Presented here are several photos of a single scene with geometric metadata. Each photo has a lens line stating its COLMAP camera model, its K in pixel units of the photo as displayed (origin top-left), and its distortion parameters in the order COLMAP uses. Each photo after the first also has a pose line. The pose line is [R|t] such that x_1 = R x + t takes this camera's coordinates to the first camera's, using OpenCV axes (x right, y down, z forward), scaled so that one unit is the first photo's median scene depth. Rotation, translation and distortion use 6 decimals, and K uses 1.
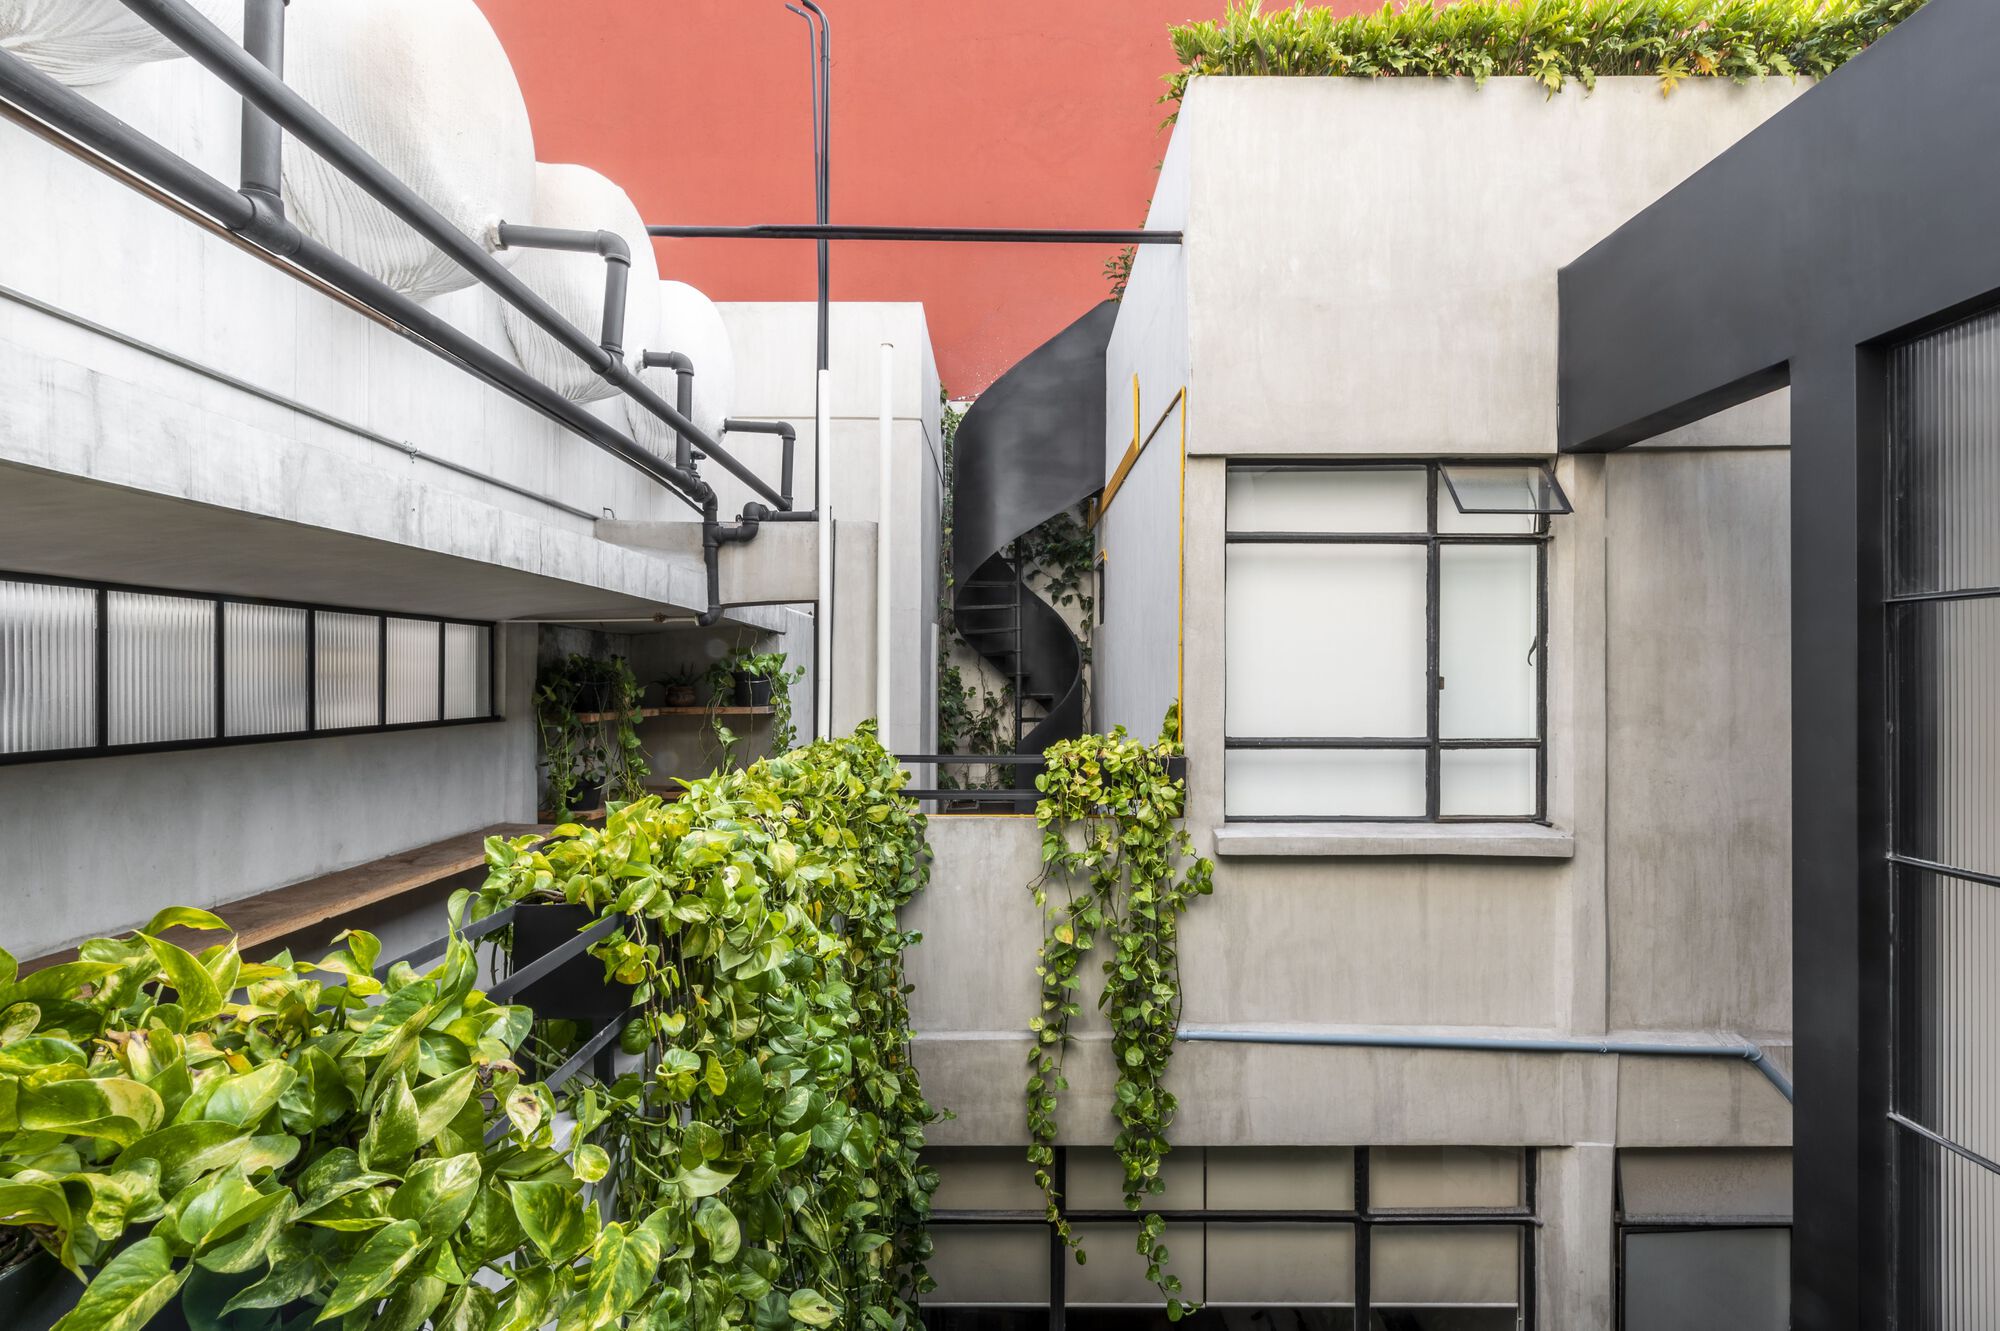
lens RADIAL K [[959.8, 0, 1006.4], [0, 959.8, 686.9], [0, 0, 1]] dist [0.023920, -0.000102]
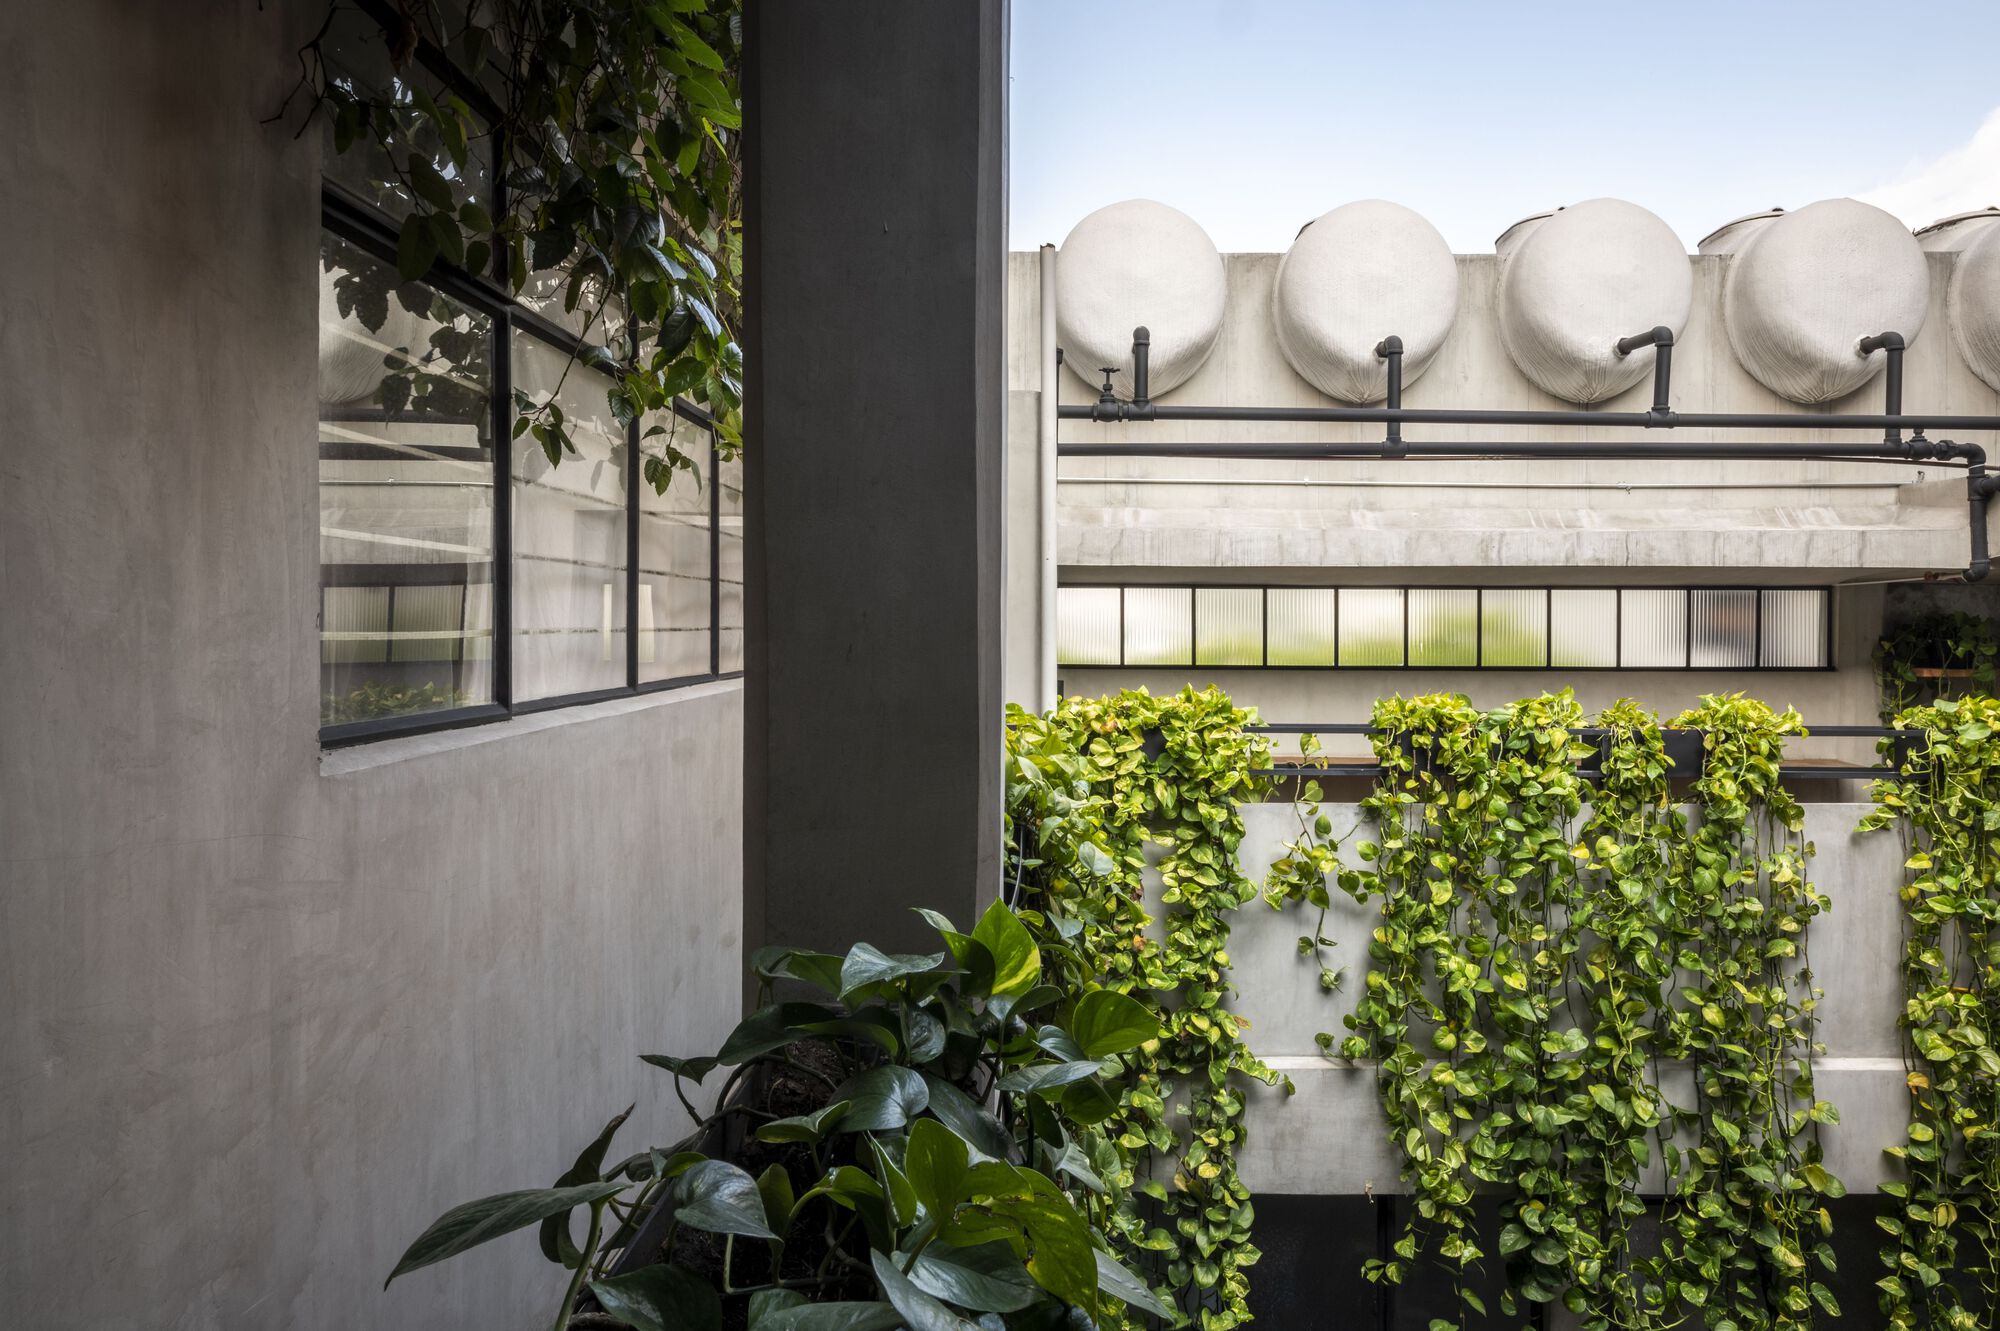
lens RADIAL K [[1483.6, 0, 1000.0], [0, 1483.6, 665.5], [0, 0, 1]] dist [-0.002011, -0.000365]
pose [[-0.054104, 0.024266, -0.998240, 1.146051], [-0.009917, 0.999642, 0.024838, -0.004926], [0.998486, 0.011244, -0.053844, 0.087242]]
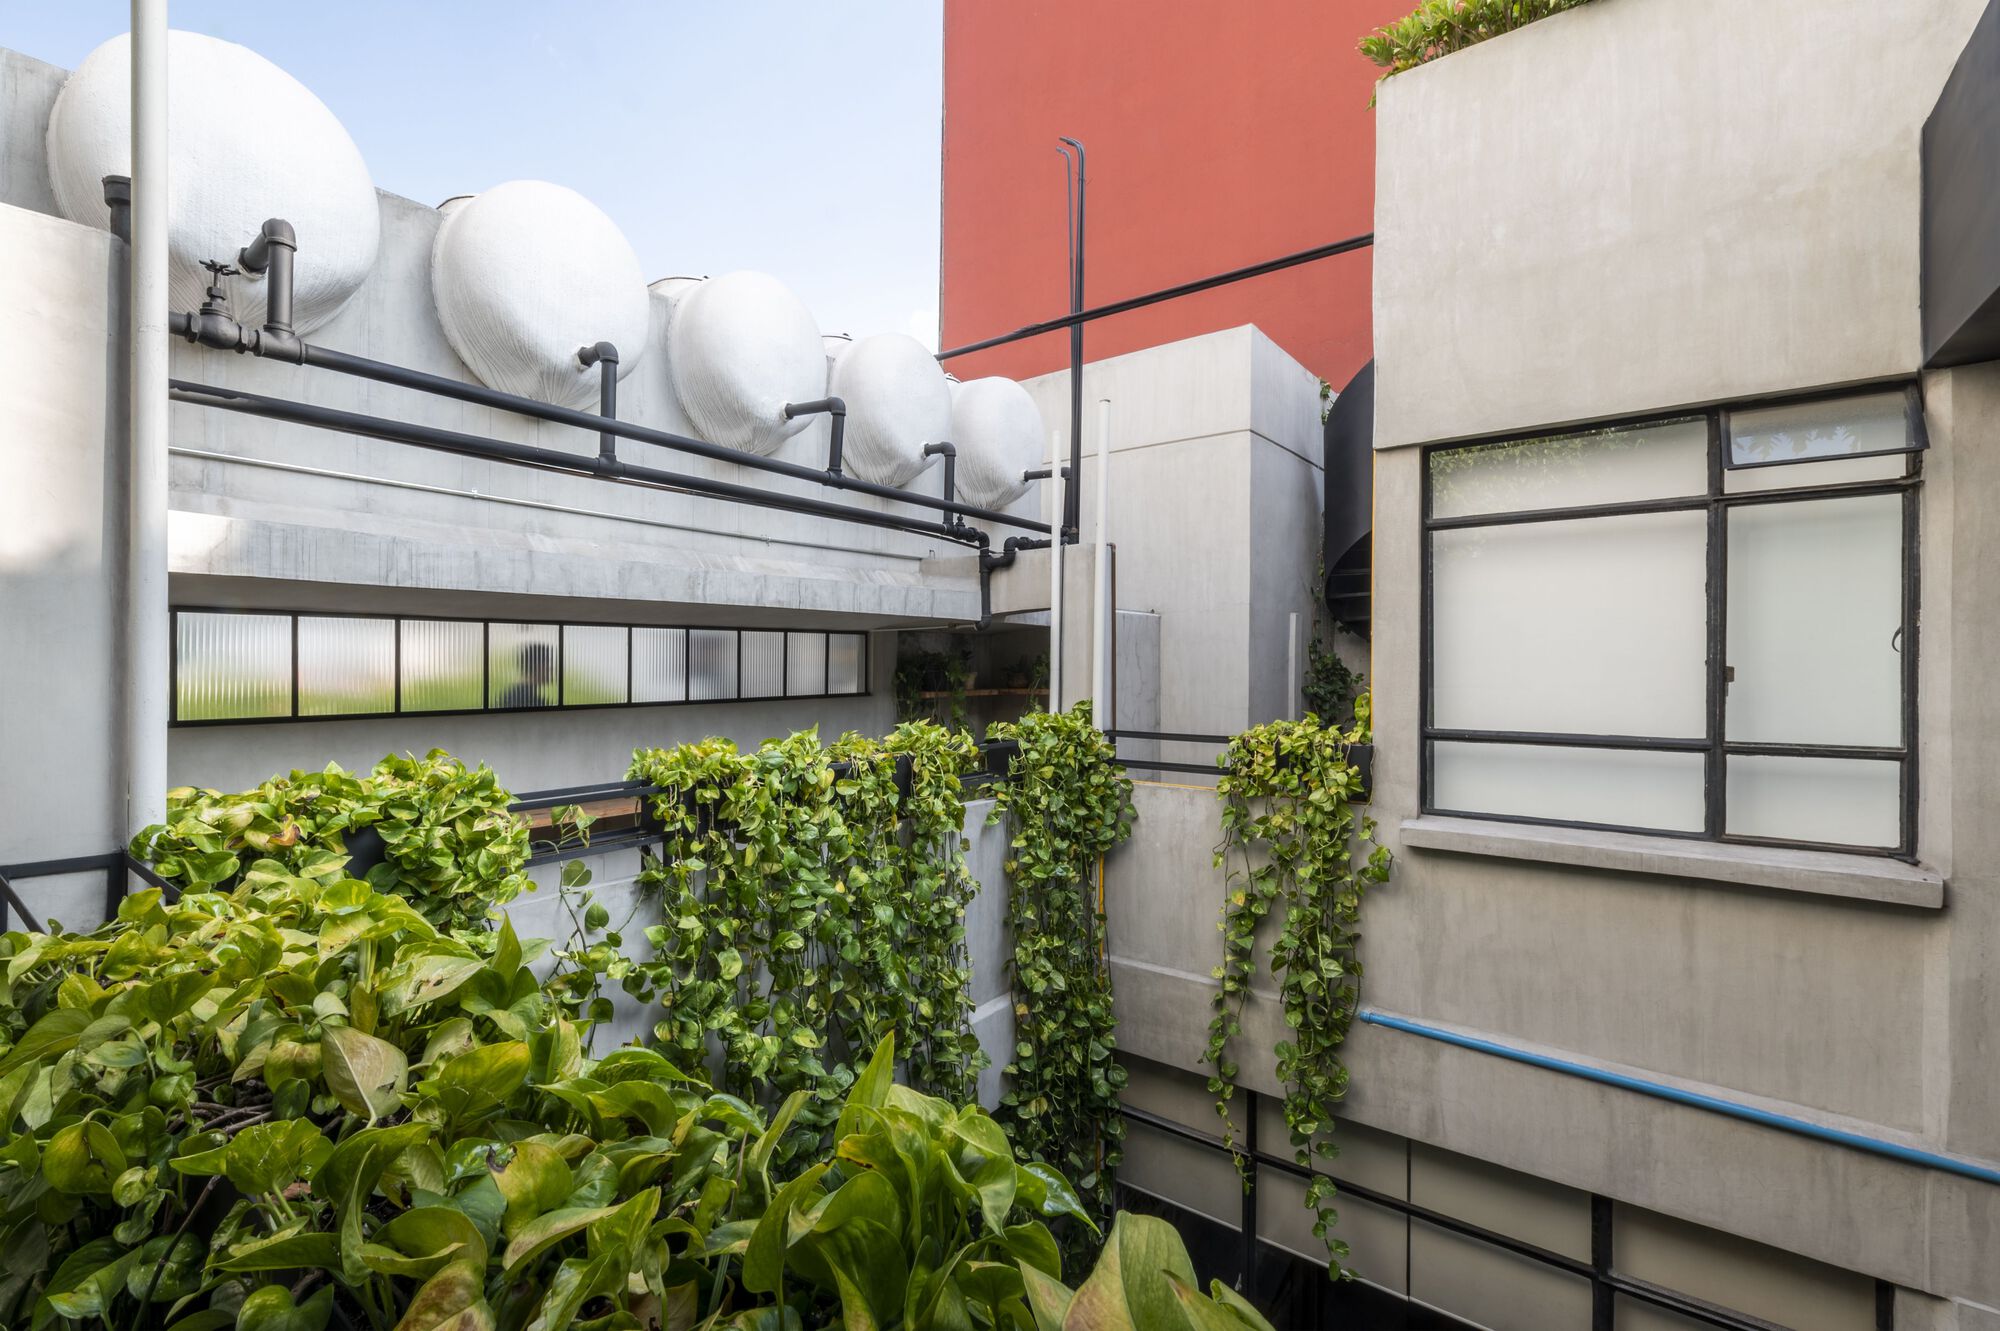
lens RADIAL K [[937.1, 0, 996.0], [0, 937.1, 659.4], [0, 0, 1]] dist [0.015988, -0.001236]
pose [[0.777799, -0.003726, -0.628502, 0.500265], [-0.001921, 0.999964, -0.008306, -0.009234], [0.628510, 0.007668, 0.777764, -0.028426]]
